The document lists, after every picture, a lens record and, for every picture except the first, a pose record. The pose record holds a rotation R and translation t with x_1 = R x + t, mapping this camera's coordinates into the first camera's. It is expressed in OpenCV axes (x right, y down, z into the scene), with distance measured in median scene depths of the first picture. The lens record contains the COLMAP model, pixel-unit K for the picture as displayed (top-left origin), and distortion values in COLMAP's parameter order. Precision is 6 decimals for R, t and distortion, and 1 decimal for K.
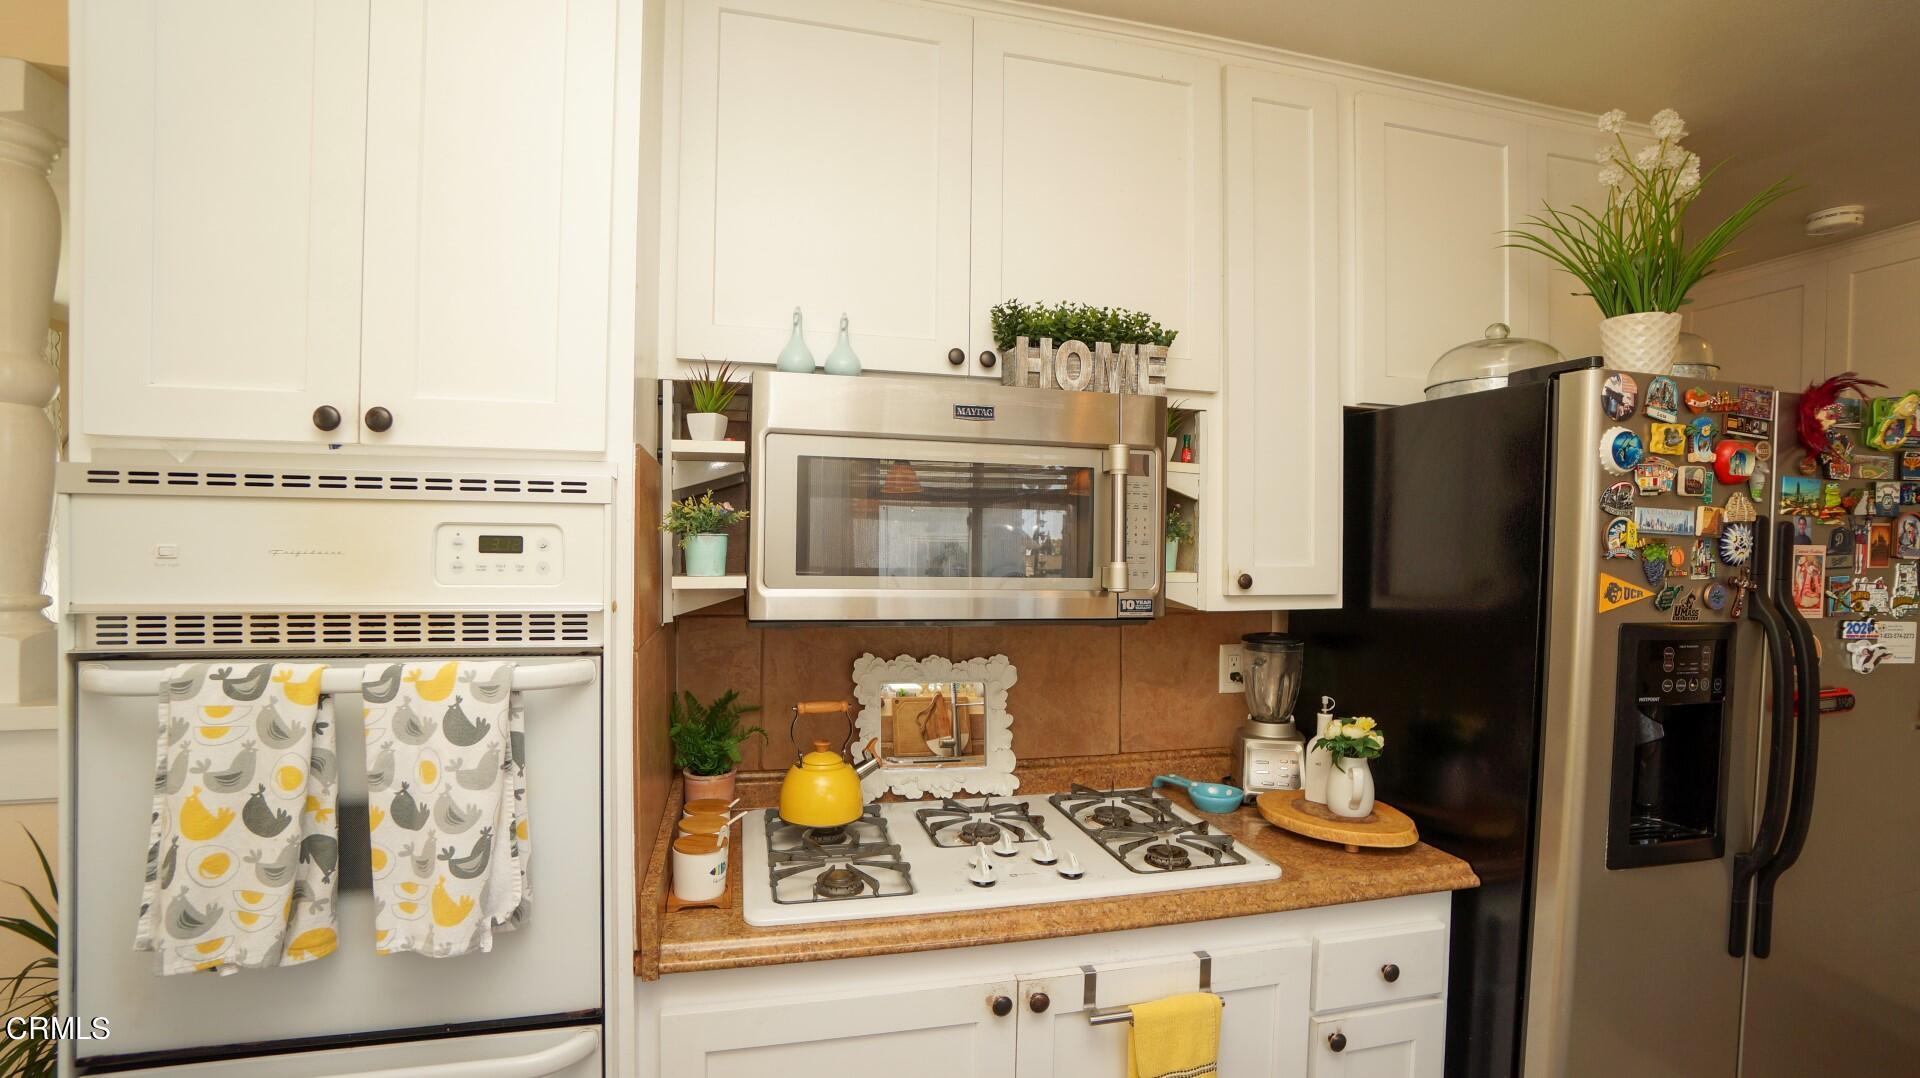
lens RADIAL K [[863.7, 0, 972.3], [0, 863.7, 554.7], [0, 0, 1]] dist [-0.046941, 0.015334]
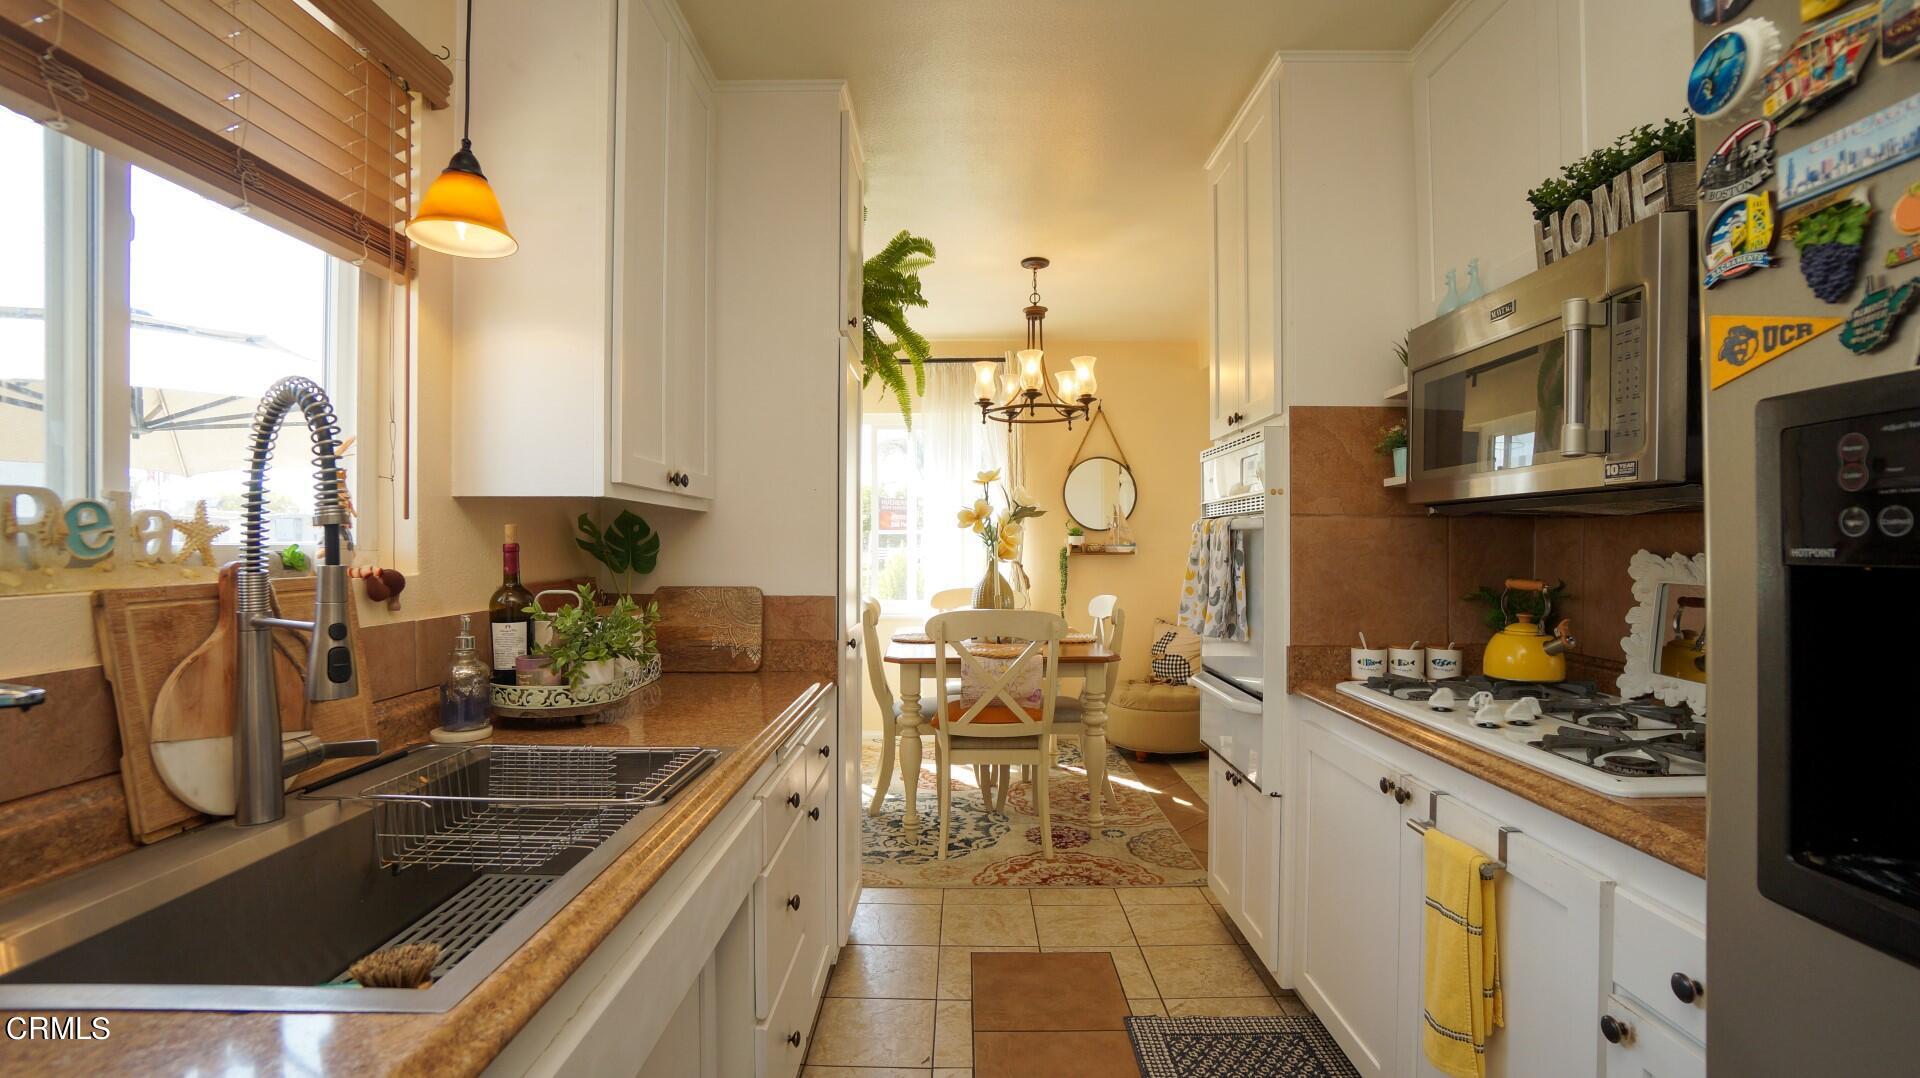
lens RADIAL K [[863.7, 0, 967.4], [0, 863.7, 546.1], [0, 0, 1]] dist [-0.046941, 0.015334]
pose [[-0.250521, -0.017997, -0.967944, 1.198722], [-0.011198, 0.999814, -0.015692, 0.158760], [0.968047, 0.006908, -0.250676, 0.584870]]
